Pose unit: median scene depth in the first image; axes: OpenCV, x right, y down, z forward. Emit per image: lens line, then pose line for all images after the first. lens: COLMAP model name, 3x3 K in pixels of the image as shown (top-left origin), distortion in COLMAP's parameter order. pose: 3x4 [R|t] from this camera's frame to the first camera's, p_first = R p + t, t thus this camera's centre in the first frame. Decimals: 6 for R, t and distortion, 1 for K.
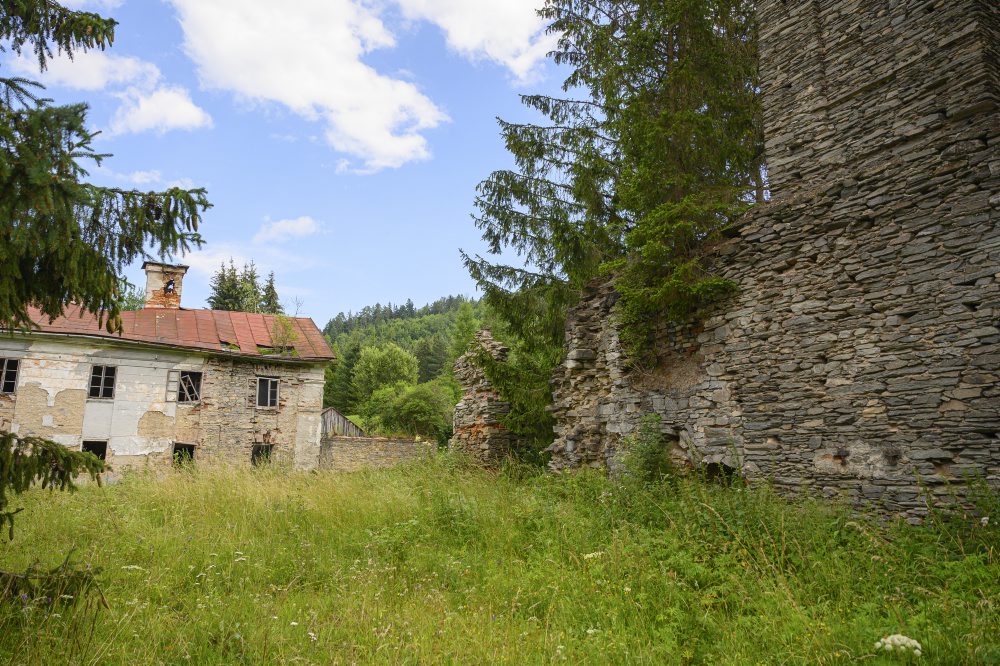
lens RADIAL K [[677.2, 0, 499.1], [0, 677.2, 330.3], [0, 0, 1]] dist [0.004707, -0.000784]
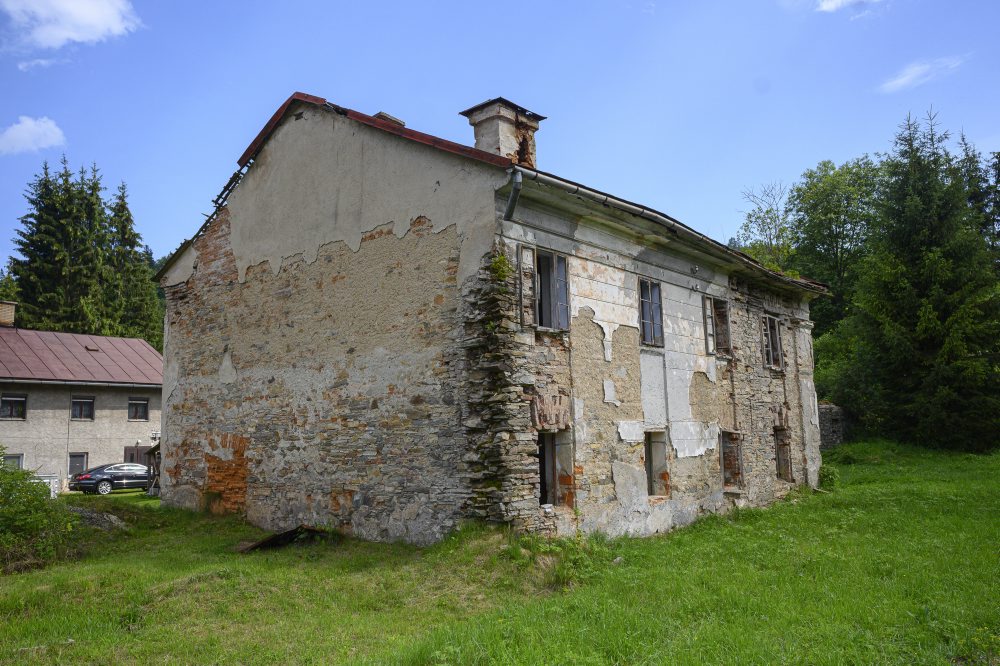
lens RADIAL K [[780.0, 0, 496.7], [0, 780.0, 329.4], [0, 0, 1]] dist [-0.008706, -0.000916]
pose [[0.937924, 0.011754, 0.346642, -0.290187], [-0.026291, 0.998960, 0.037264, 0.022834], [-0.345844, -0.044064, 0.937257, 0.165107]]
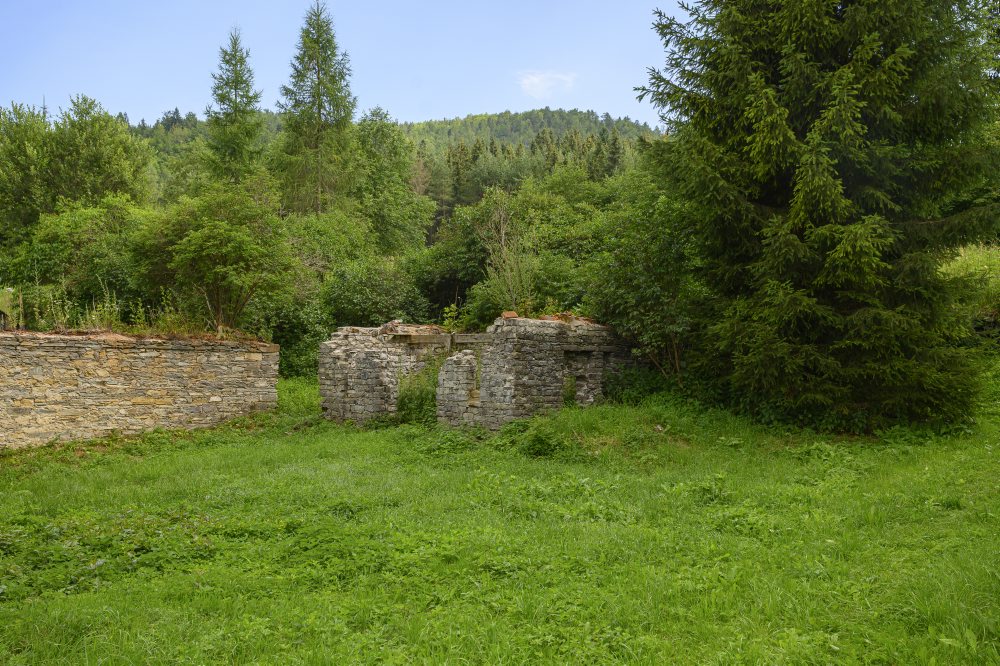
lens RADIAL K [[966.8, 0, 500.6], [0, 966.8, 335.9], [0, 0, 1]] dist [0.008049, 0.000000]
pose [[0.948669, 0.003371, 0.316252, -0.075741], [-0.051429, 0.988278, 0.143740, 0.043830], [-0.312060, -0.152626, 0.937723, 0.269917]]
